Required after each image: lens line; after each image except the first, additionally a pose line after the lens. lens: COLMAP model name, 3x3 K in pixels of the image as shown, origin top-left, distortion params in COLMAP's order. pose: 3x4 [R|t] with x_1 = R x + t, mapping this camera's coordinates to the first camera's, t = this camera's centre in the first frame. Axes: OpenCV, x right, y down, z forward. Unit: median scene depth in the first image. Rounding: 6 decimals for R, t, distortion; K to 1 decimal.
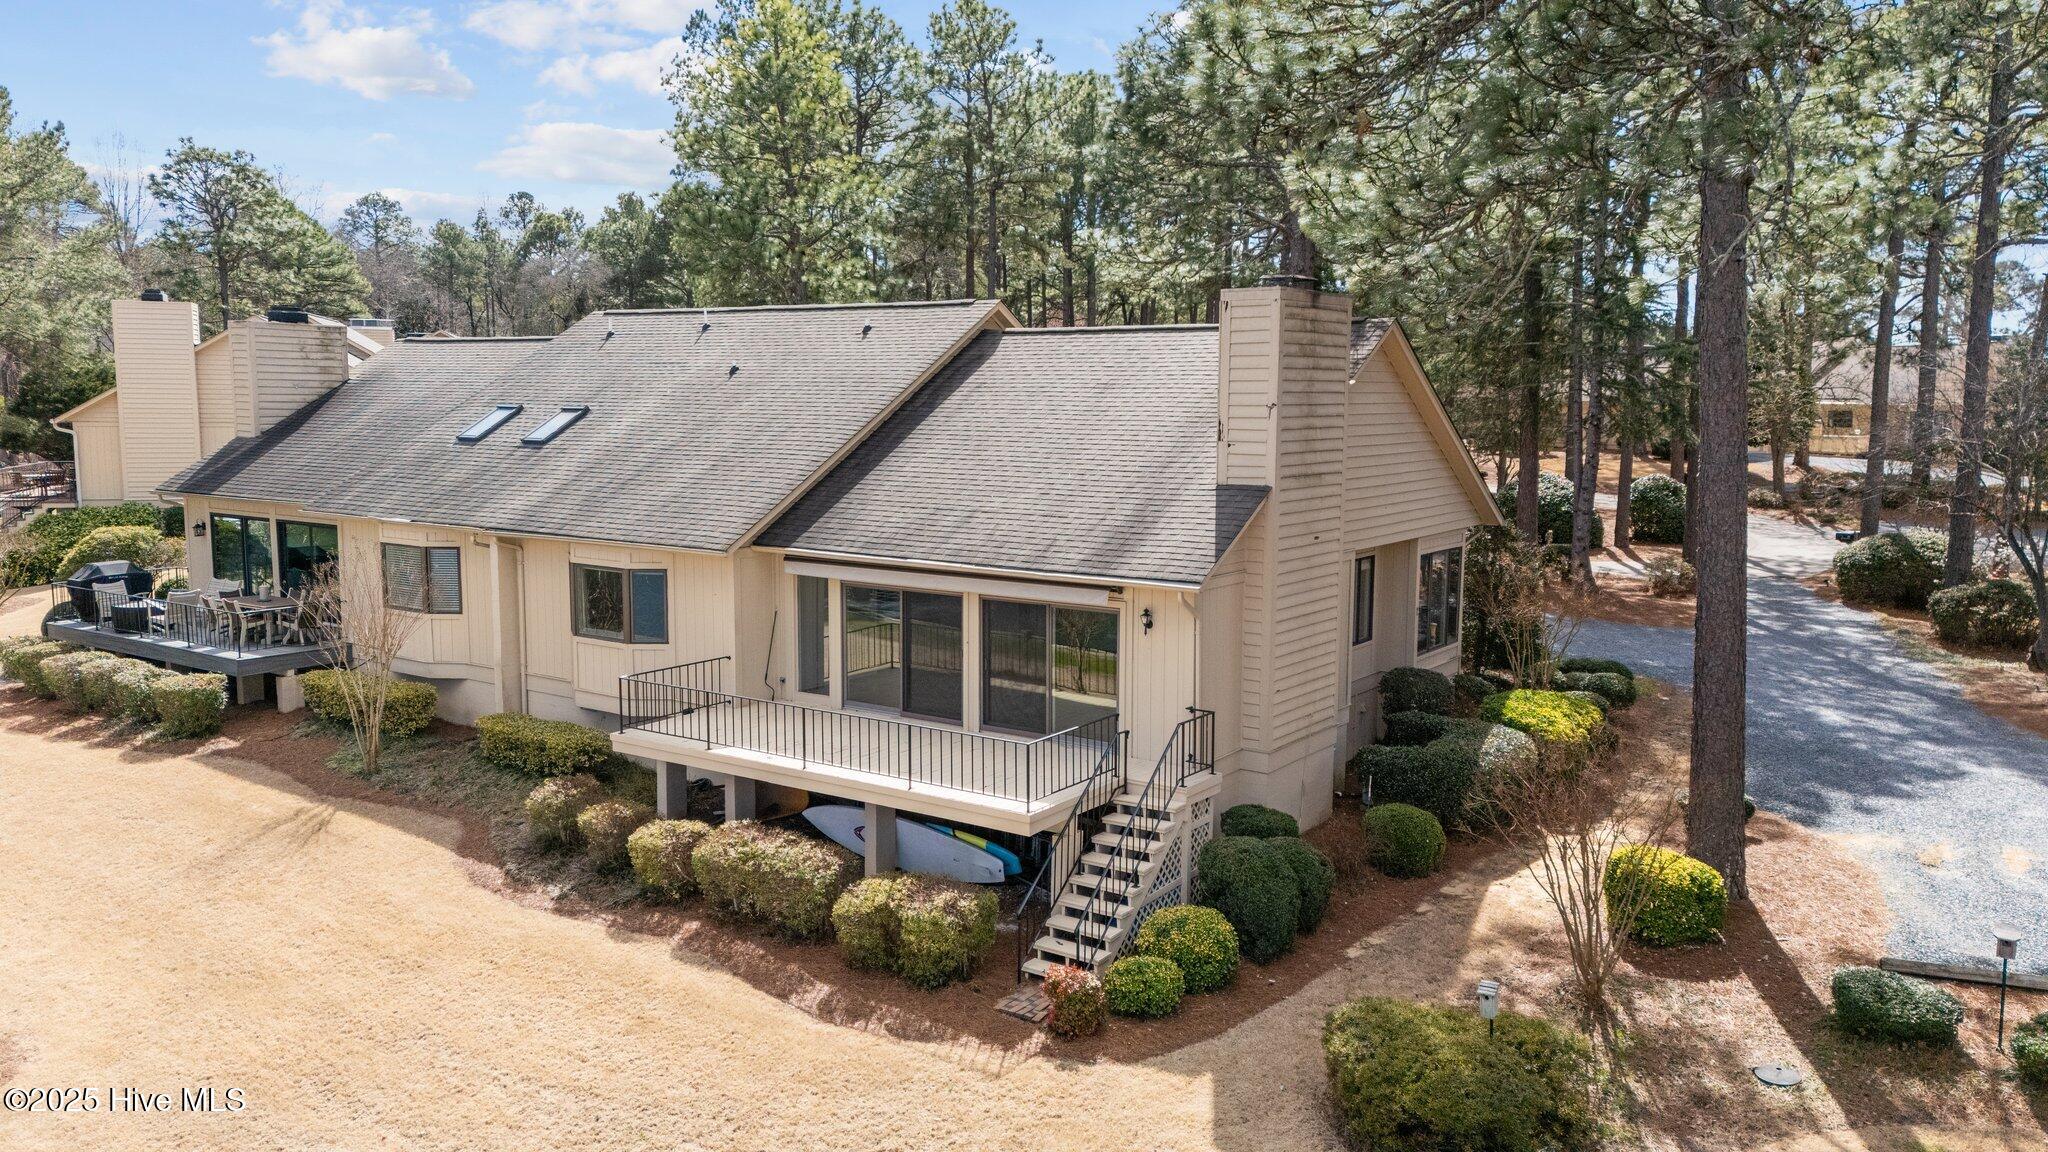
lens RADIAL K [[1537.4, 0, 1024.0], [0, 1537.4, 576.0], [0, 0, 1]] dist [0.107324, -0.110567]
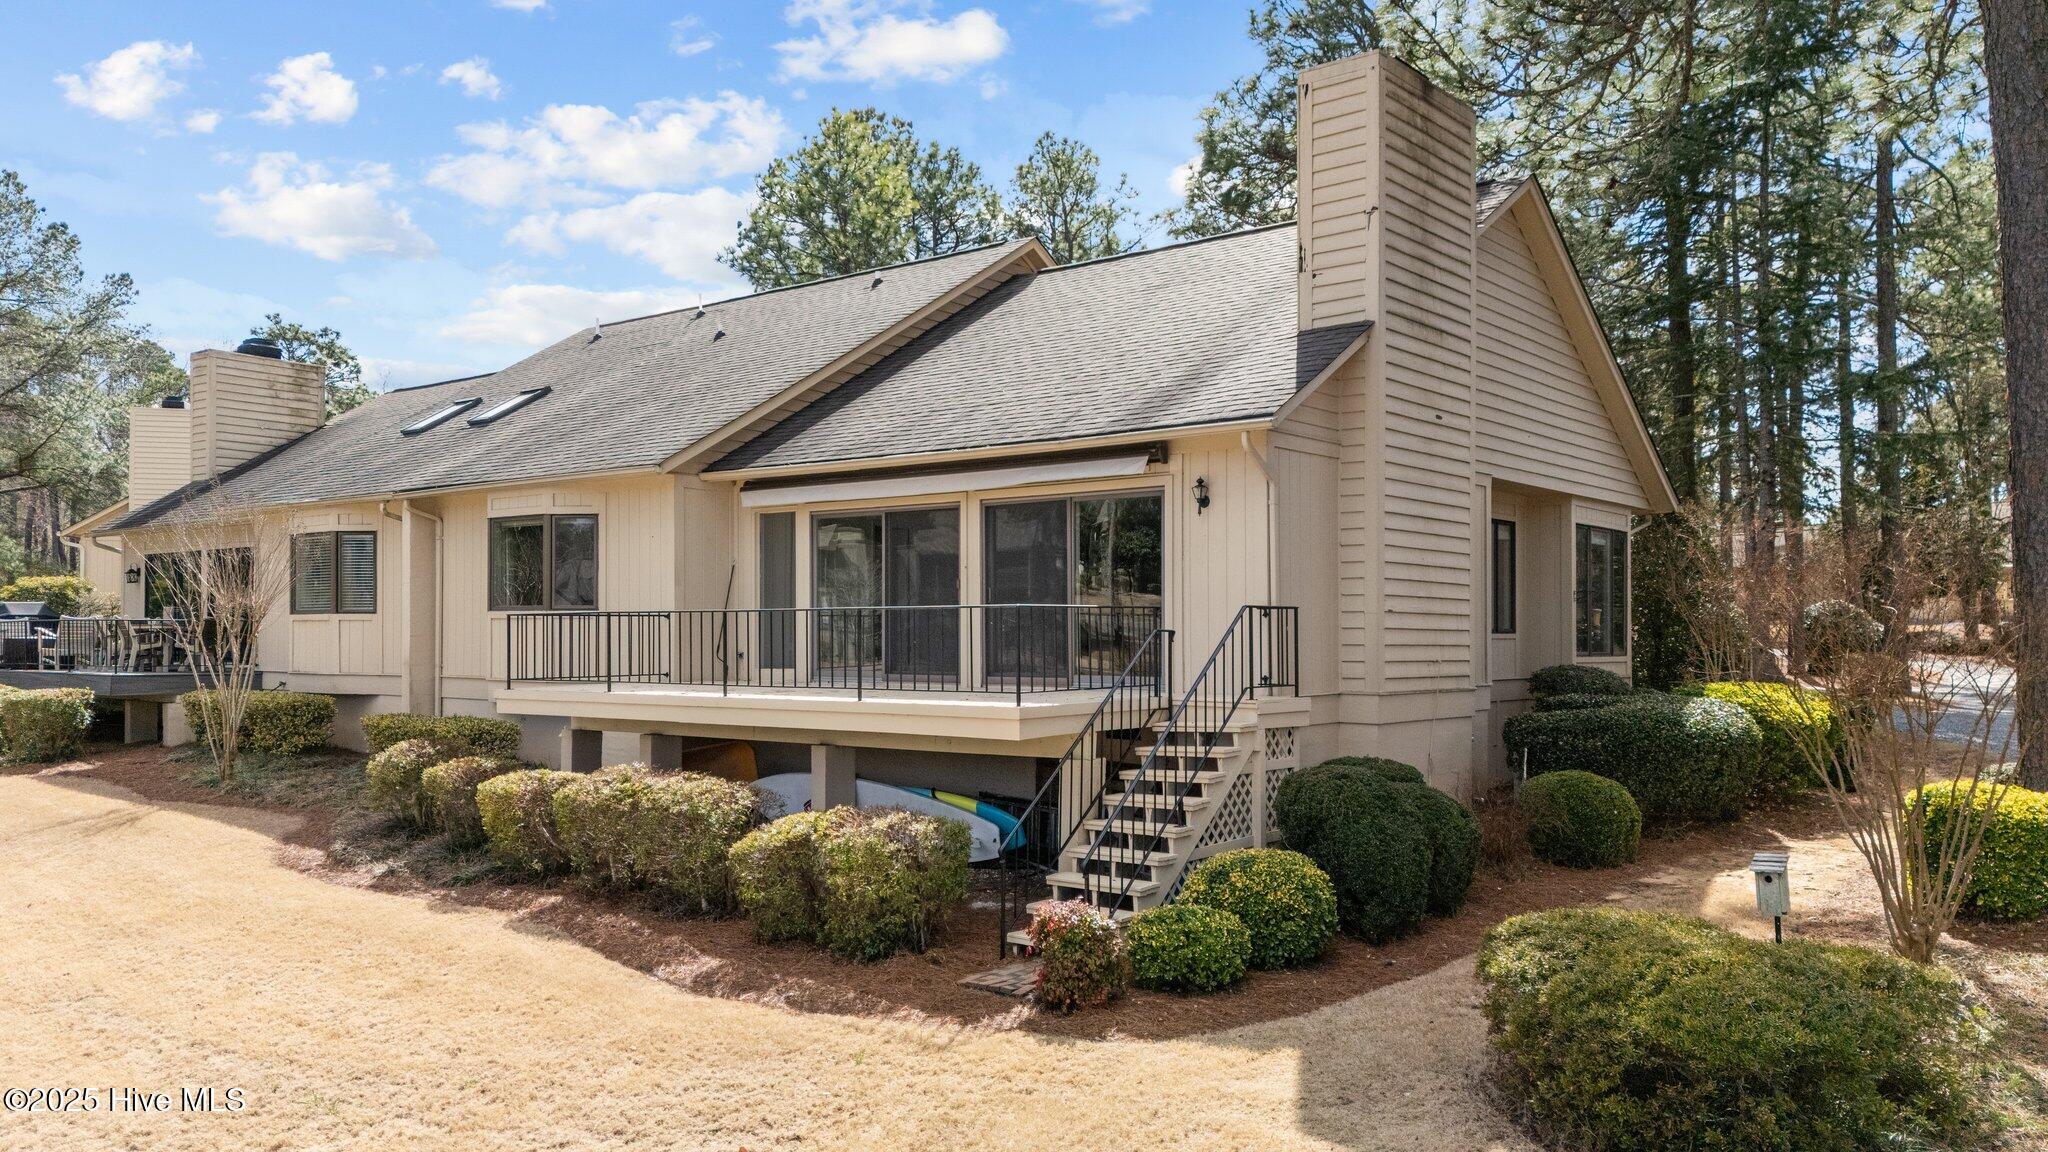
lens RADIAL K [[1538.8, 0, 1020.6], [0, 1538.8, 633.1], [0, 0, 1]] dist [0.098950, -0.092491]
pose [[0.997348, -0.008048, -0.072330, 0.049138], [-0.001126, 0.992040, -0.125917, 0.190986], [0.072768, 0.125664, 0.989400, 0.300782]]
